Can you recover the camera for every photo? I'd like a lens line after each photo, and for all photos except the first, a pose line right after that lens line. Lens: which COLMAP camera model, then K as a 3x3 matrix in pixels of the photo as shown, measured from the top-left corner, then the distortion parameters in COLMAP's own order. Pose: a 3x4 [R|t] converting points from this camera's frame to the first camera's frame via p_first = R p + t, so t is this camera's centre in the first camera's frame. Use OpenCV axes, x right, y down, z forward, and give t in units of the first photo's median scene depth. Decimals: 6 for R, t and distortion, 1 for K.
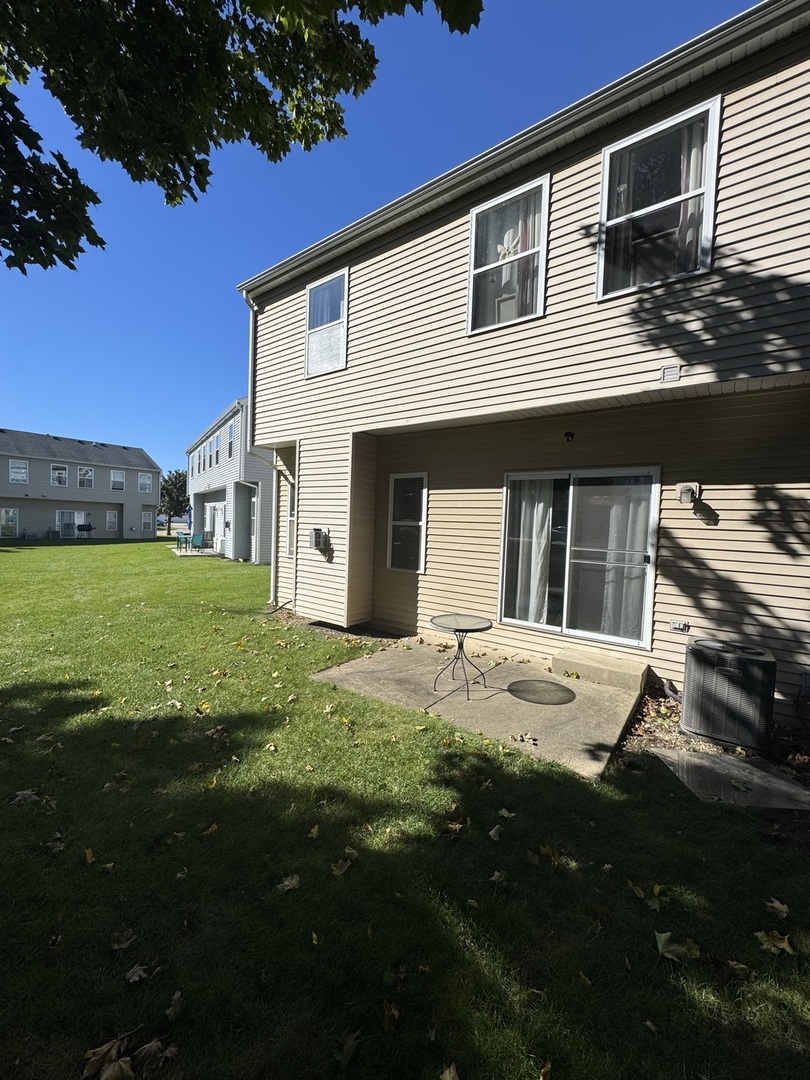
lens RADIAL K [[433.4, 0, 405.1], [0, 433.4, 541.2], [0, 0, 1]] dist [-0.004277, 0.000523]
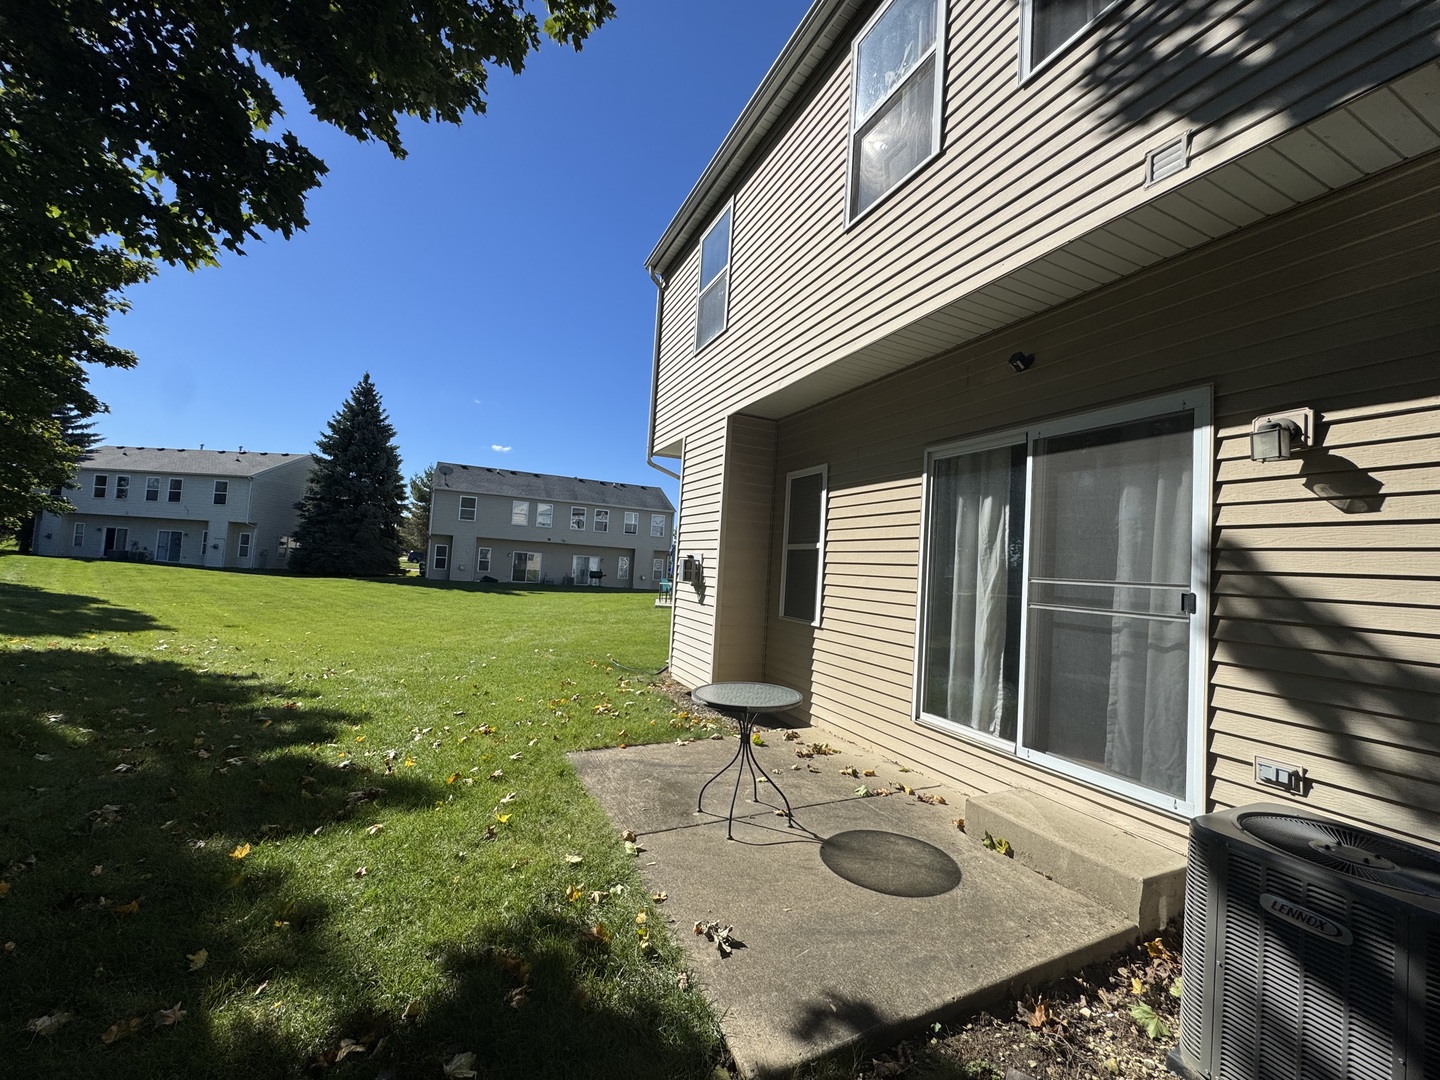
lens RADIAL K [[577.9, 0, 721.3], [0, 577.9, 541.5], [0, 0, 1]] dist [-0.004277, 0.000523]
pose [[0.881119, -0.006090, -0.472854, 0.404628], [-0.047102, 0.993814, -0.100569, 0.057806], [0.470542, 0.110886, 0.875382, 0.269435]]
